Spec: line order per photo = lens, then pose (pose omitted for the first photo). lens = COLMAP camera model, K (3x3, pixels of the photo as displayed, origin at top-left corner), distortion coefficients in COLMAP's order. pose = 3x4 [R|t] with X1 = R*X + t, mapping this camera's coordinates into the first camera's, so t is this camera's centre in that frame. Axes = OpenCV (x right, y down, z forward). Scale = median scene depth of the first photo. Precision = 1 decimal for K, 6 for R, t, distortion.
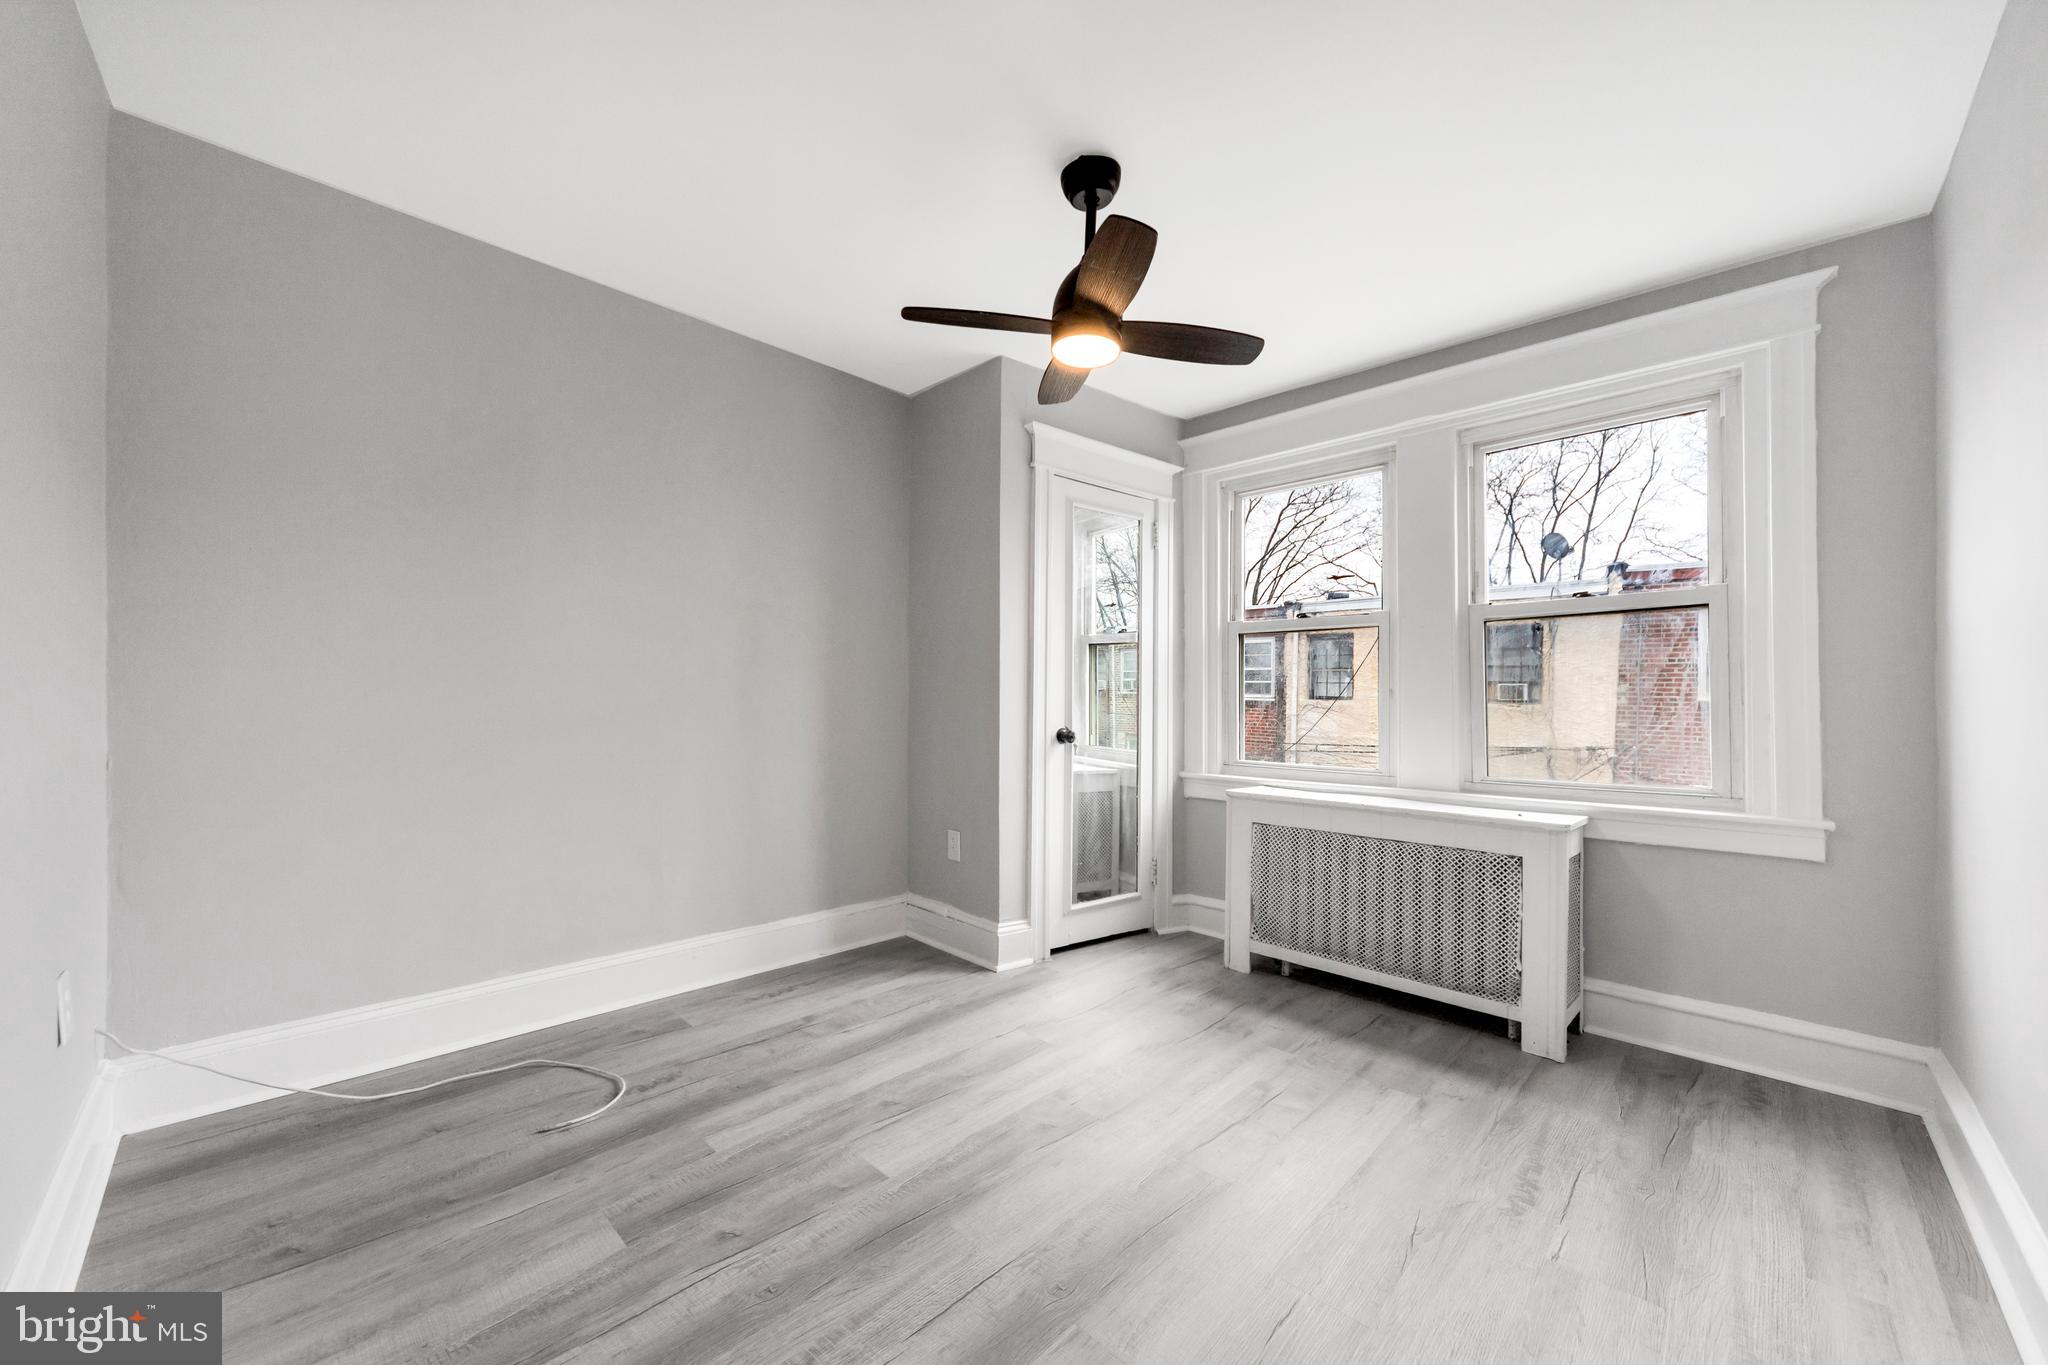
lens RADIAL K [[769.4, 0, 1022.6], [0, 769.4, 689.1], [0, 0, 1]] dist [0.001534, -0.000203]
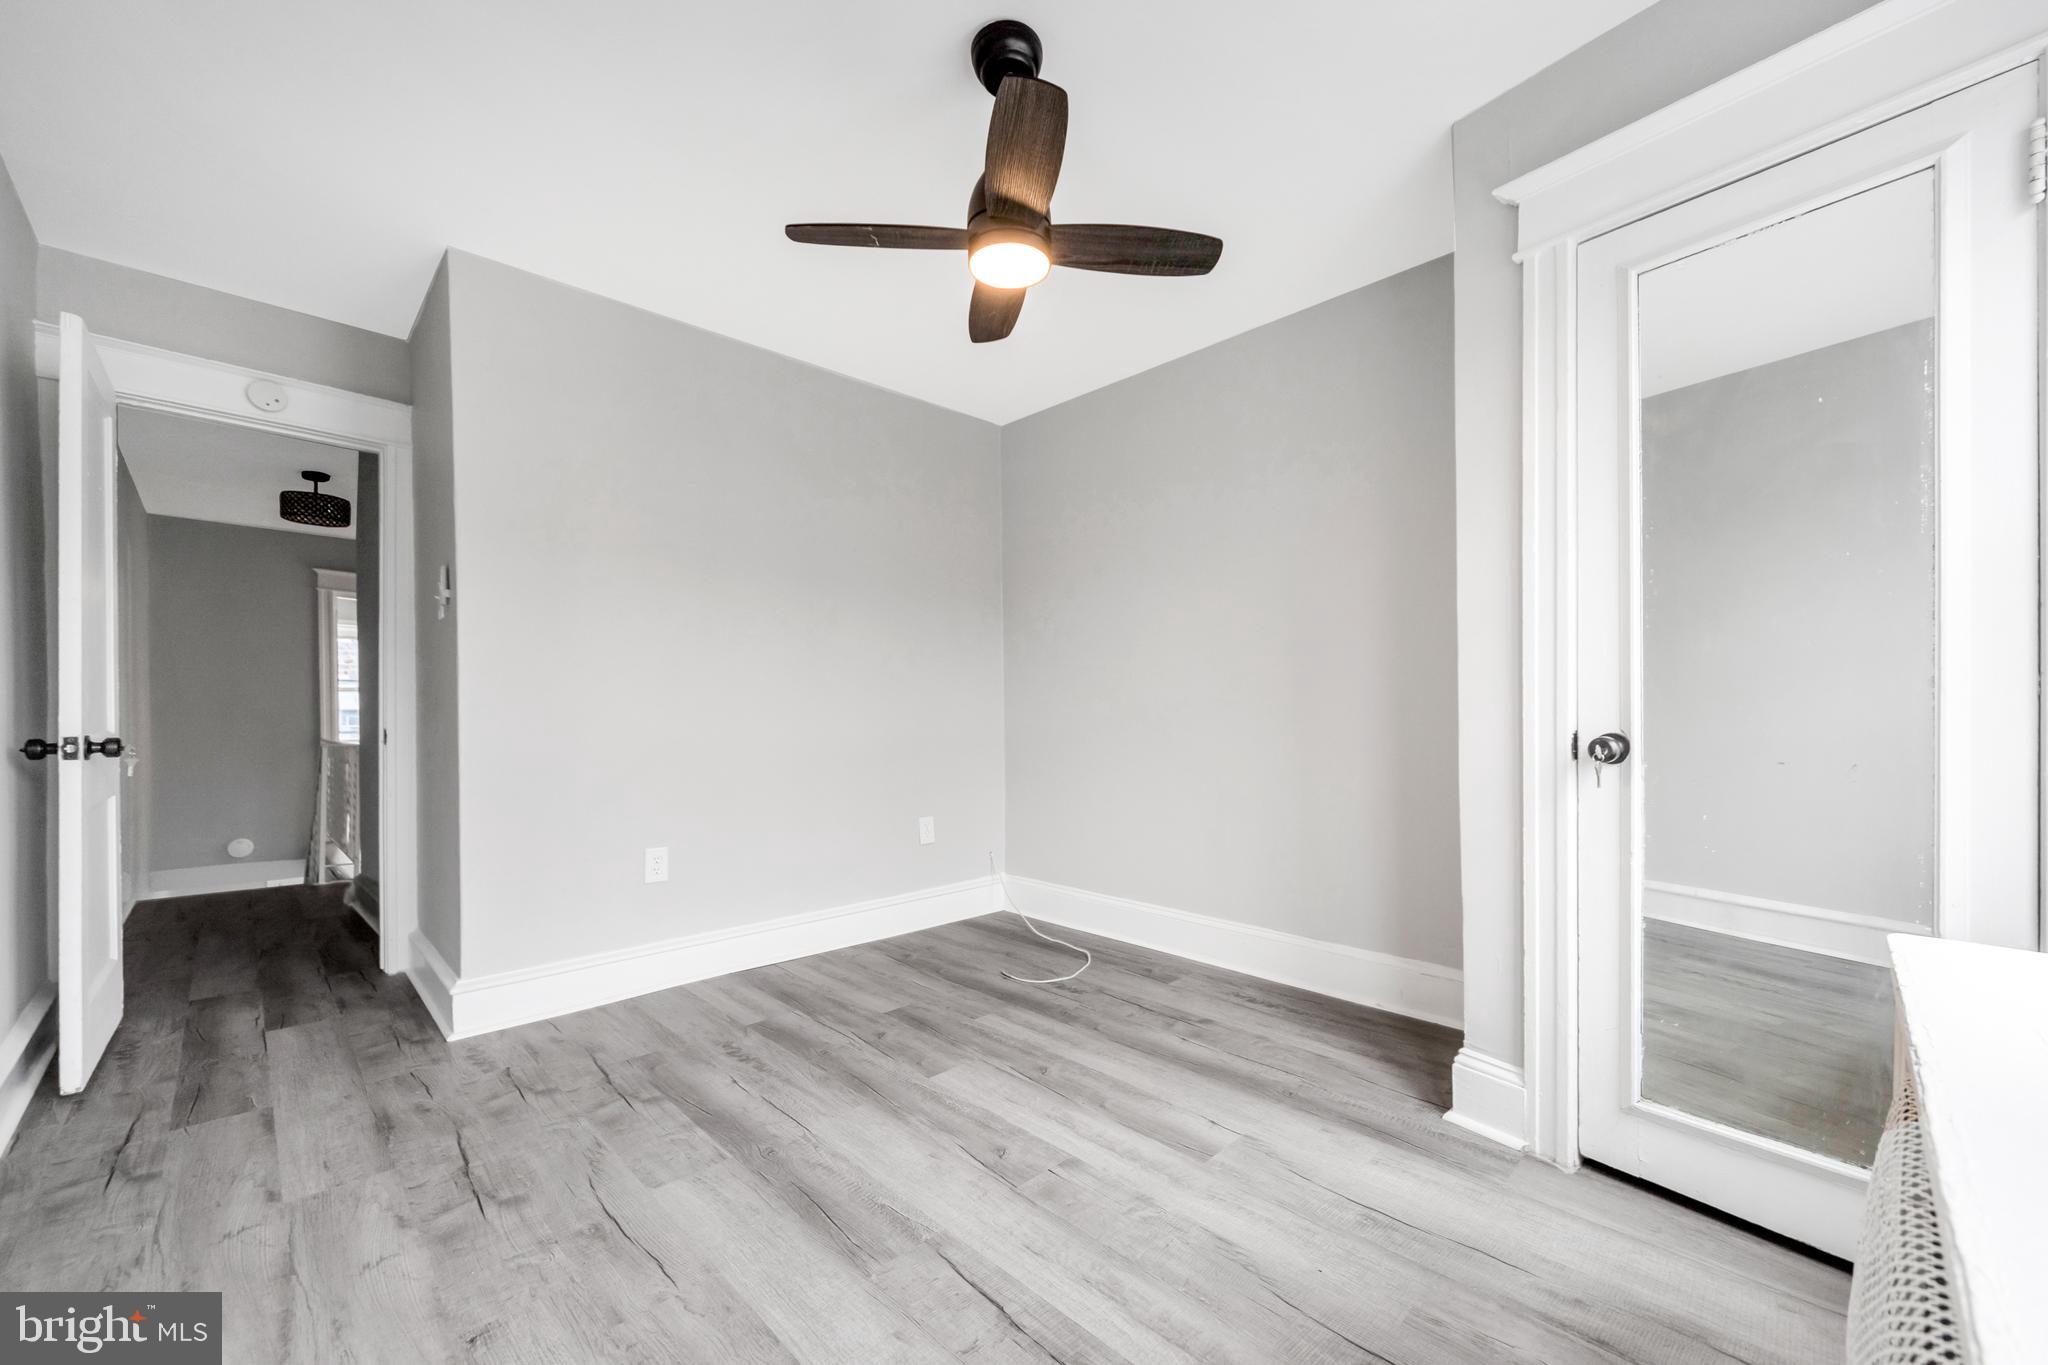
lens RADIAL K [[814.5, 0, 1030.0], [0, 814.5, 698.2], [0, 0, 1]] dist [0.001266, 0.000000]
pose [[-0.035009, -0.033325, -0.998831, 0.916345], [0.017537, 0.999270, -0.033954, 0.064875], [0.999233, -0.018705, -0.034399, 0.985595]]
